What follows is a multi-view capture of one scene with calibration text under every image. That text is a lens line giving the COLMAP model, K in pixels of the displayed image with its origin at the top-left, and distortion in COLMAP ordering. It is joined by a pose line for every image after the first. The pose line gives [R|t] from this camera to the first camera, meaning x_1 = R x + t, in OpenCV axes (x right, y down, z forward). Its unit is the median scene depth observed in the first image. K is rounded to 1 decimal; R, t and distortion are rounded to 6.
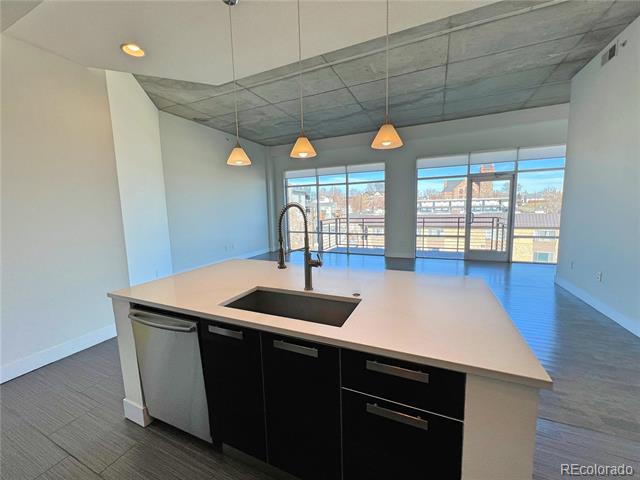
lens RADIAL K [[256.0, 0, 319.1], [0, 256.0, 238.2], [0, 0, 1]] dist [-0.002795, 0.000655]
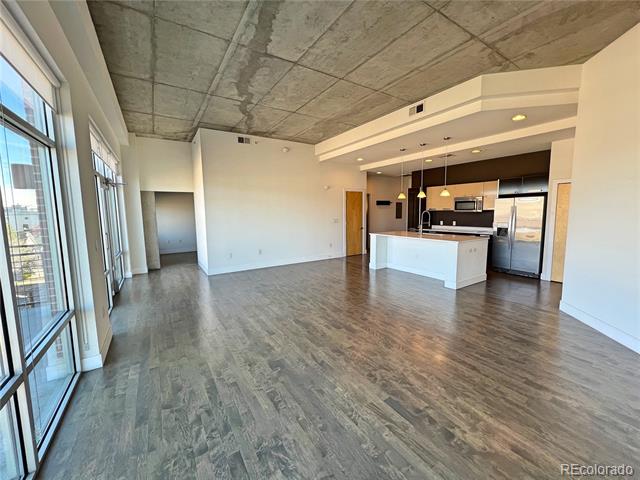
lens RADIAL K [[256.0, 0, 320.0], [0, 256.0, 237.5], [0, 0, 1]] dist [-0.002795, 0.000655]
pose [[-0.841005, -0.017451, 0.540746, -0.209753], [0.101535, 0.976630, 0.189432, -0.157476], [-0.531414, 0.214218, -0.819579, 1.254937]]
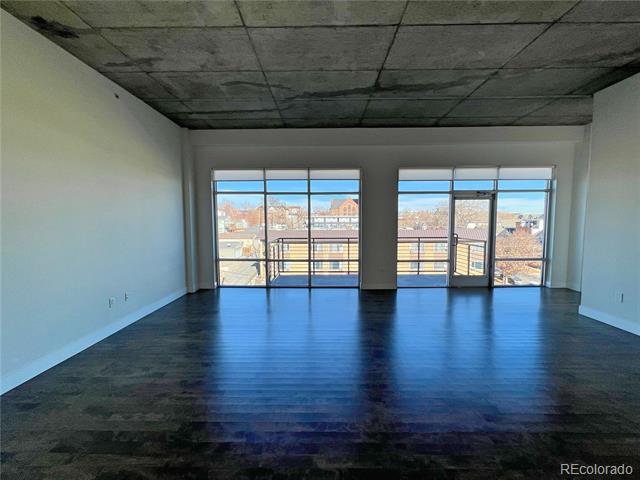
lens RADIAL K [[256.0, 0, 318.9], [0, 256.0, 237.8], [0, 0, 1]] dist [-0.002795, 0.000655]
pose [[0.915471, -0.006782, 0.402327, -0.199096], [0.029690, 0.998271, -0.050730, -0.055515], [-0.401287, 0.058387, 0.914090, 0.382487]]
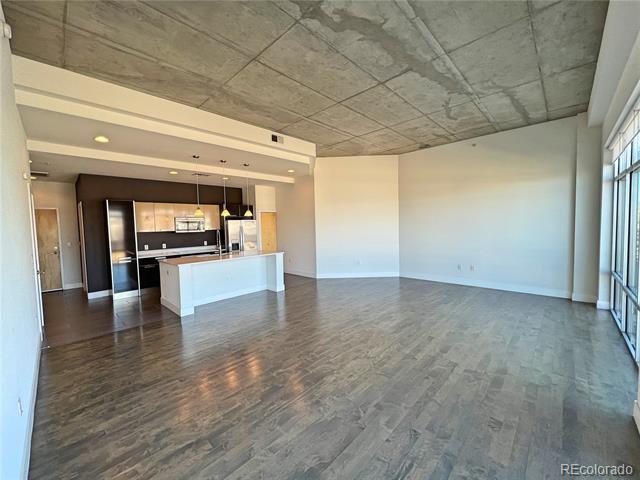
lens RADIAL K [[256.0, 0, 318.0], [0, 256.0, 237.3], [0, 0, 1]] dist [-0.002795, 0.000655]
pose [[-0.337052, 0.081595, -0.937944, 0.700844], [-0.078125, 0.990378, 0.114231, -0.138877], [0.938239, 0.111778, -0.327434, 0.864911]]
